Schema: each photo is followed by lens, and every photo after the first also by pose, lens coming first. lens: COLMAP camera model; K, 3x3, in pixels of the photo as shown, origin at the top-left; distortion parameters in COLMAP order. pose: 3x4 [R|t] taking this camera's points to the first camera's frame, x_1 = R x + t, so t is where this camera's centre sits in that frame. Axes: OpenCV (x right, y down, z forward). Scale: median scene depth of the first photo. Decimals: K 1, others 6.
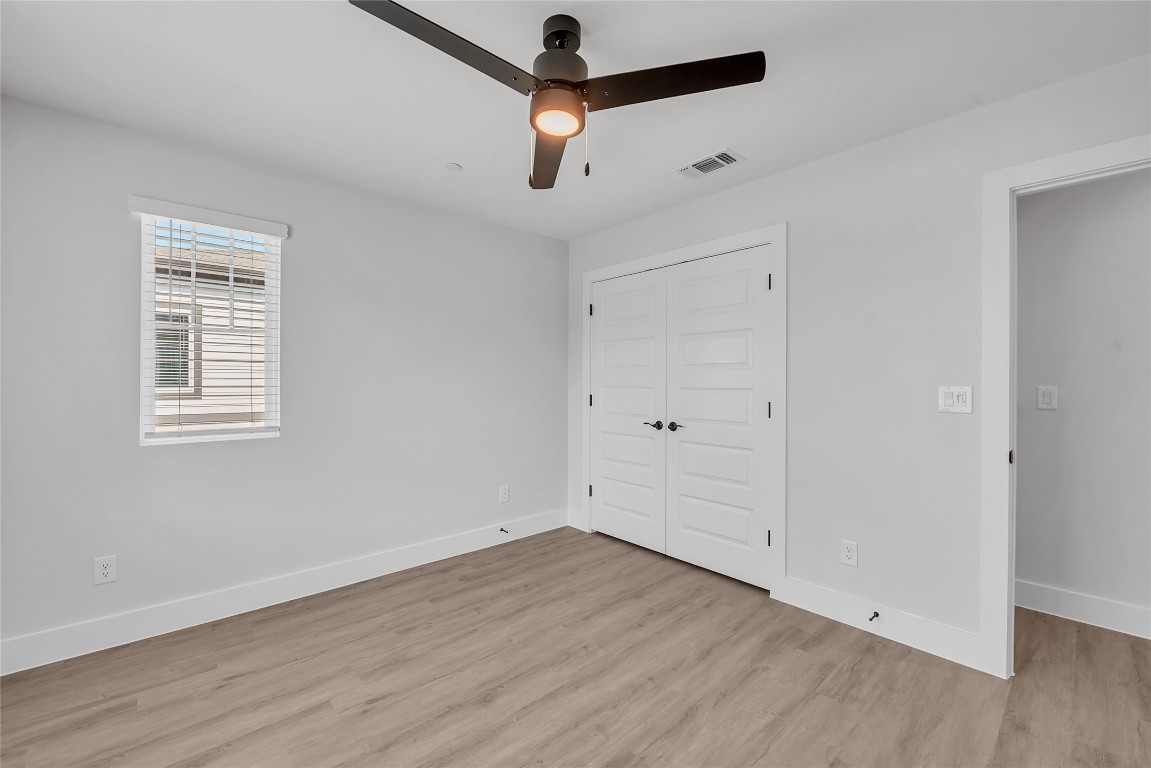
lens RADIAL K [[463.1, 0, 572.0], [0, 463.1, 378.0], [0, 0, 1]] dist [-0.011188, -0.001882]
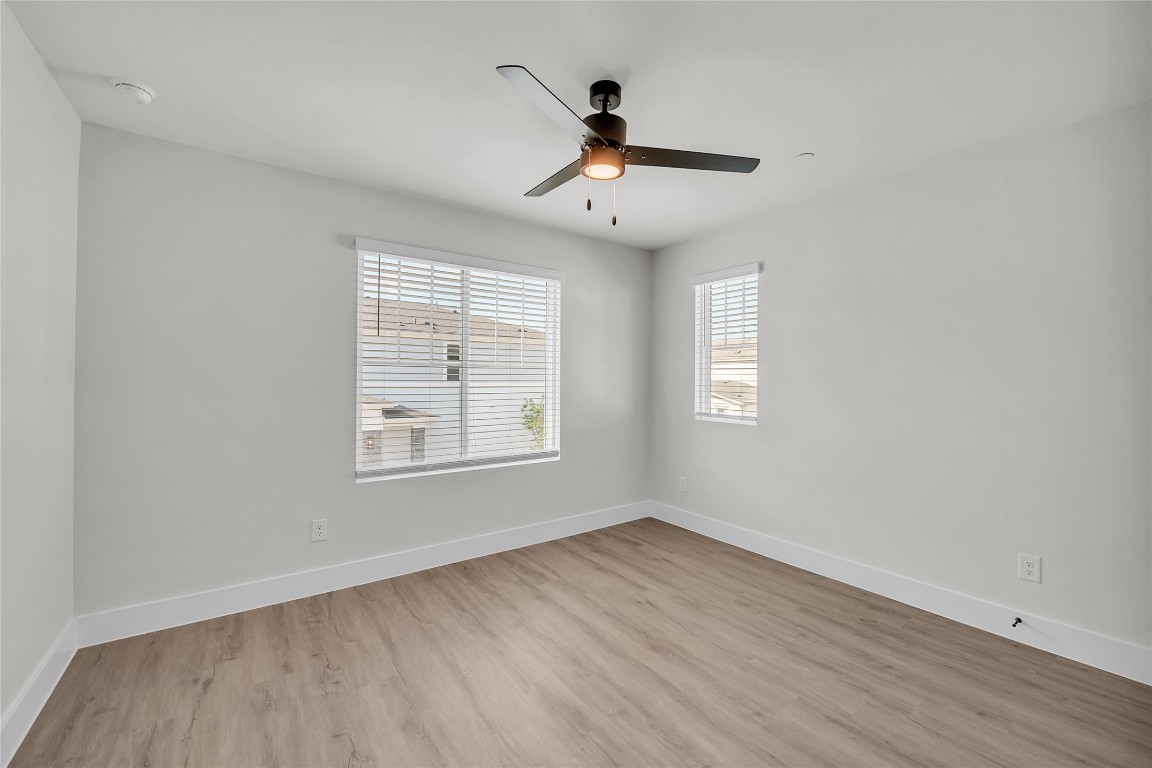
lens RADIAL K [[463.5, 0, 597.7], [0, 463.5, 371.1], [0, 0, 1]] dist [-0.011188, -0.001882]
pose [[-0.072450, -0.022586, -0.997116, 0.799722], [-0.005807, 0.999736, -0.022224, 0.006413], [0.997355, 0.004180, -0.072562, 0.721566]]
